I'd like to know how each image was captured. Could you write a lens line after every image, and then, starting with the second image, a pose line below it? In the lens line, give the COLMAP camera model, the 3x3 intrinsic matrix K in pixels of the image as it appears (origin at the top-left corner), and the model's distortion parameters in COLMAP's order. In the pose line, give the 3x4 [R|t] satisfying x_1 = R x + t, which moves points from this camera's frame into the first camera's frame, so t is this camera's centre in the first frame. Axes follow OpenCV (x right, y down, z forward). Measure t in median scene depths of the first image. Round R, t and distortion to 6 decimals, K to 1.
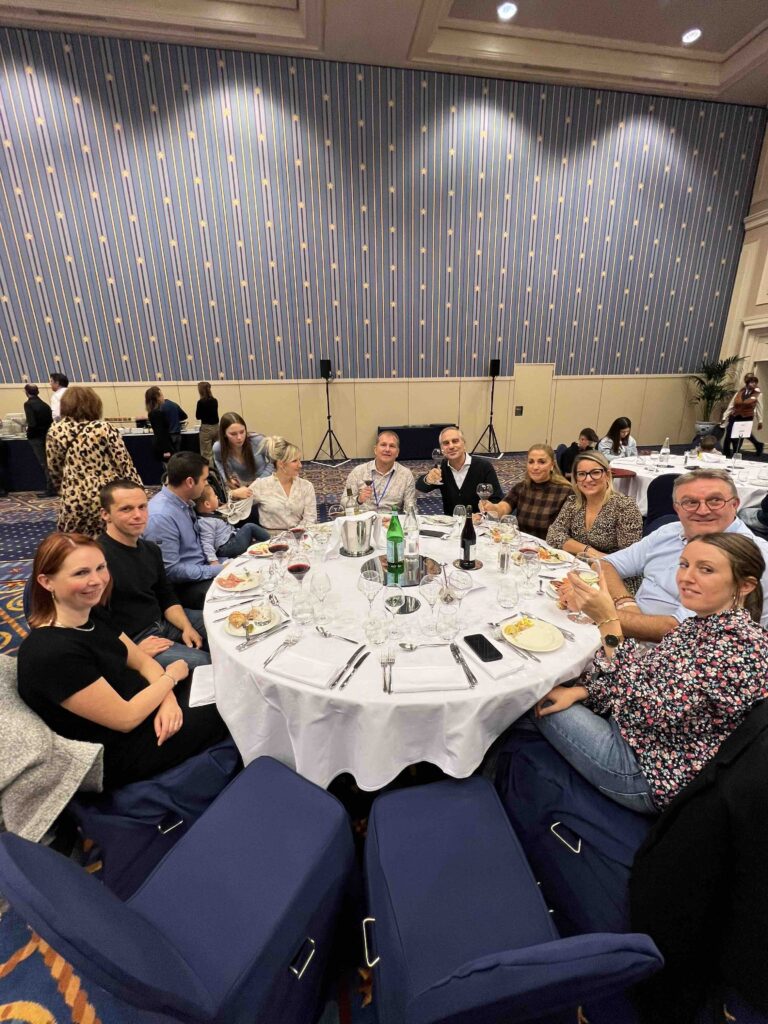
lens RADIAL K [[418.6, 0, 387.7], [0, 418.6, 508.3], [0, 0, 1]] dist [0.000942, -0.000336]
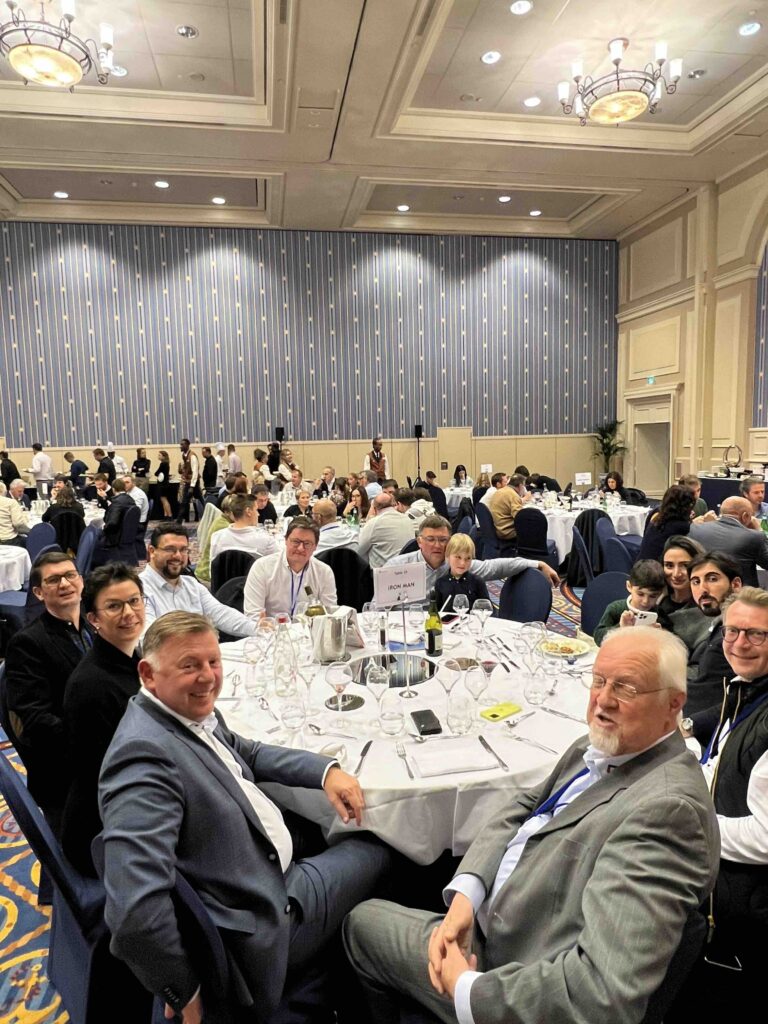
lens RADIAL K [[605.8, 0, 381.1], [0, 605.8, 501.4], [0, 0, 1]] dist [-0.015888, -0.000625]
pose [[0.999908, -0.011848, 0.006534, 0.140872], [0.012889, 0.981006, -0.193551, 0.219935], [-0.004117, 0.193617, 0.981068, -0.740597]]
